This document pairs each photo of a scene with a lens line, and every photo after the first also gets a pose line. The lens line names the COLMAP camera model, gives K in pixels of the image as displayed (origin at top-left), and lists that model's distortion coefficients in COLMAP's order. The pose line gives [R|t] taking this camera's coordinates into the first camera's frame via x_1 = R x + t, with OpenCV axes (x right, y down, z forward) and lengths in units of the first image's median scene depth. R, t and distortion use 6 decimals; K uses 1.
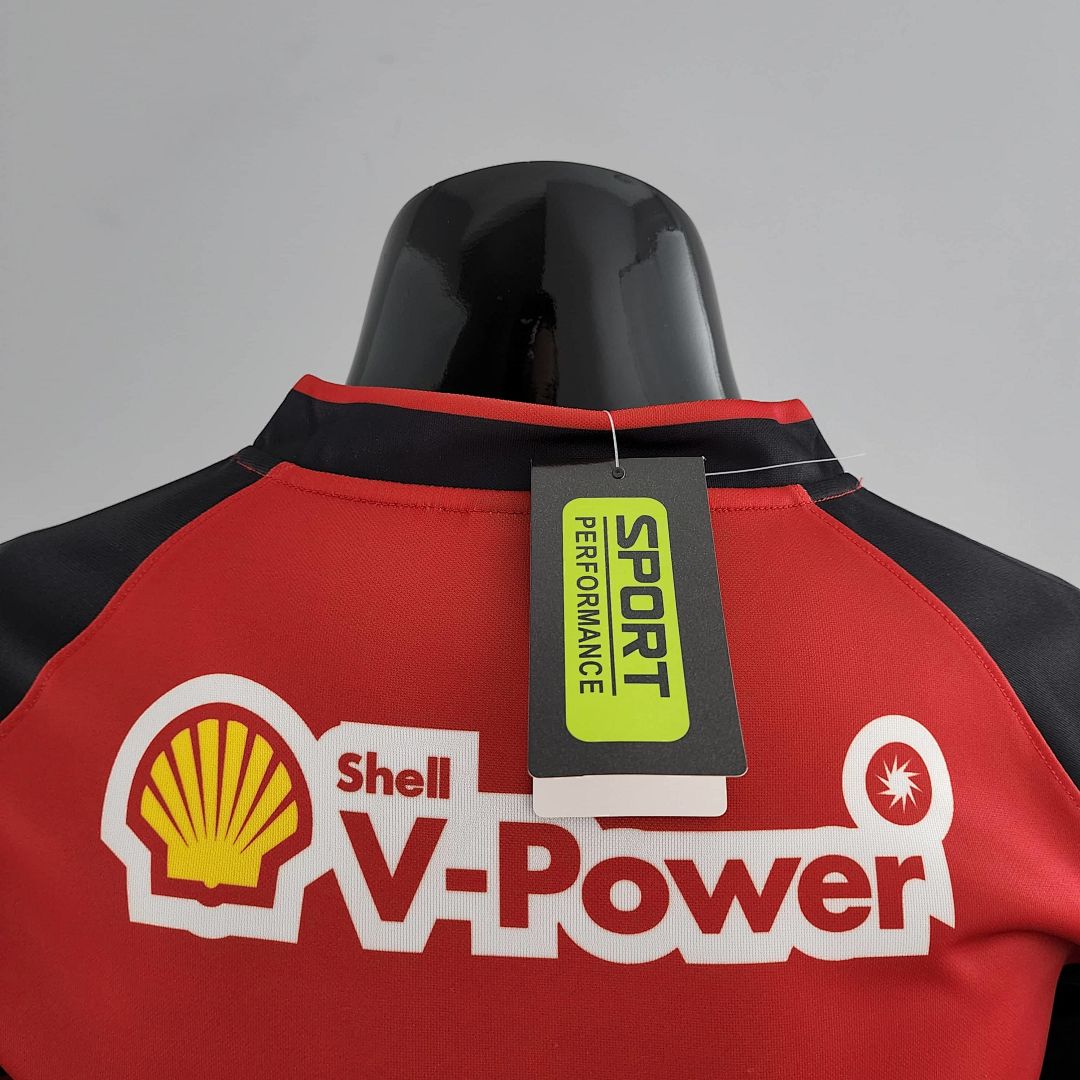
lens RADIAL K [[952.7, 0, 540.0], [0, 952.7, 540.0], [0, 0, 1]] dist [0.110468, -0.281024]
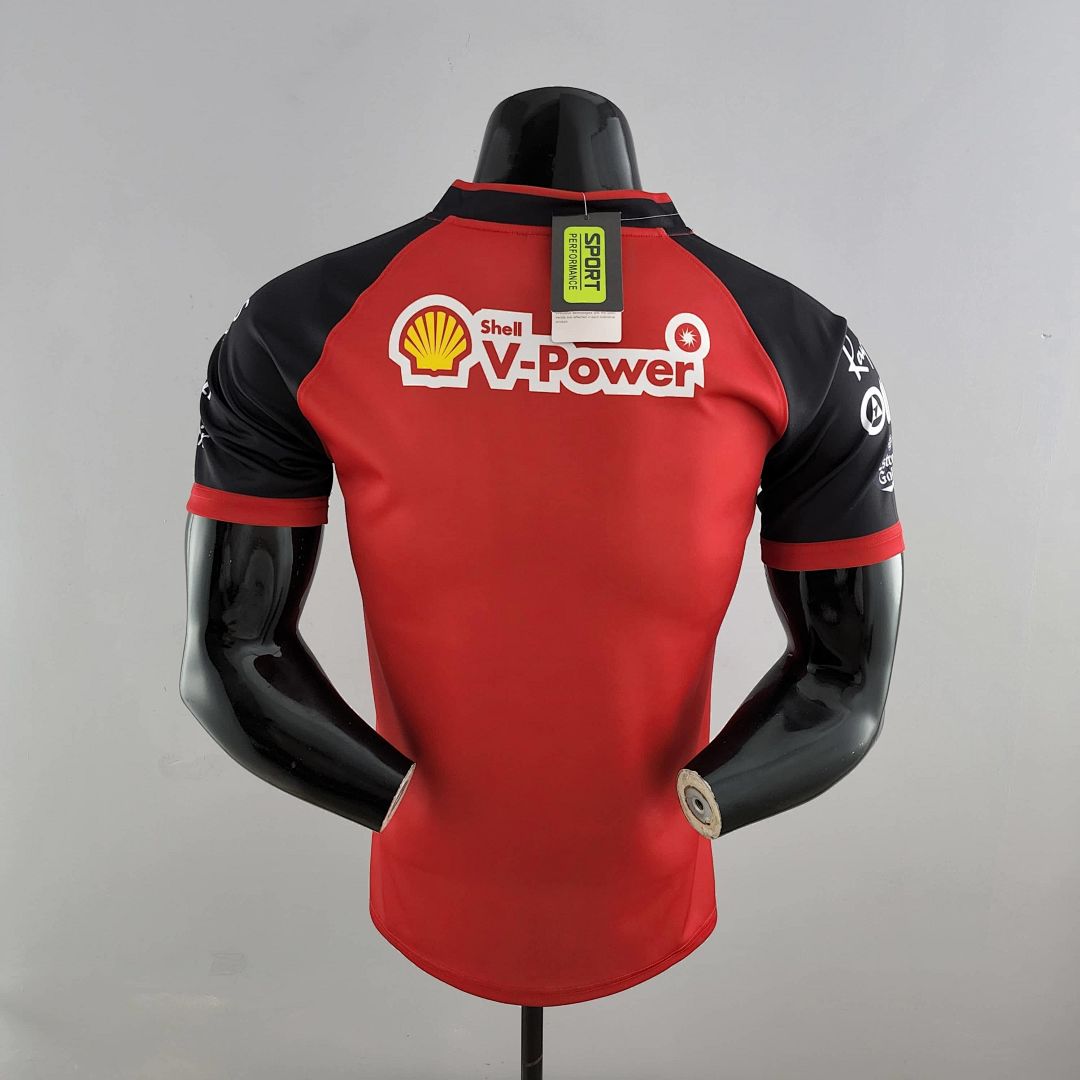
lens RADIAL K [[952.7, 0, 540.0], [0, 952.7, 540.0], [0, 0, 1]] dist [0.110468, -0.281024]
pose [[0.999889, 0.013820, -0.005528, -0.017618], [-0.012970, 0.991168, 0.131979, 0.483147], [0.007303, -0.131893, 0.991237, -1.800637]]
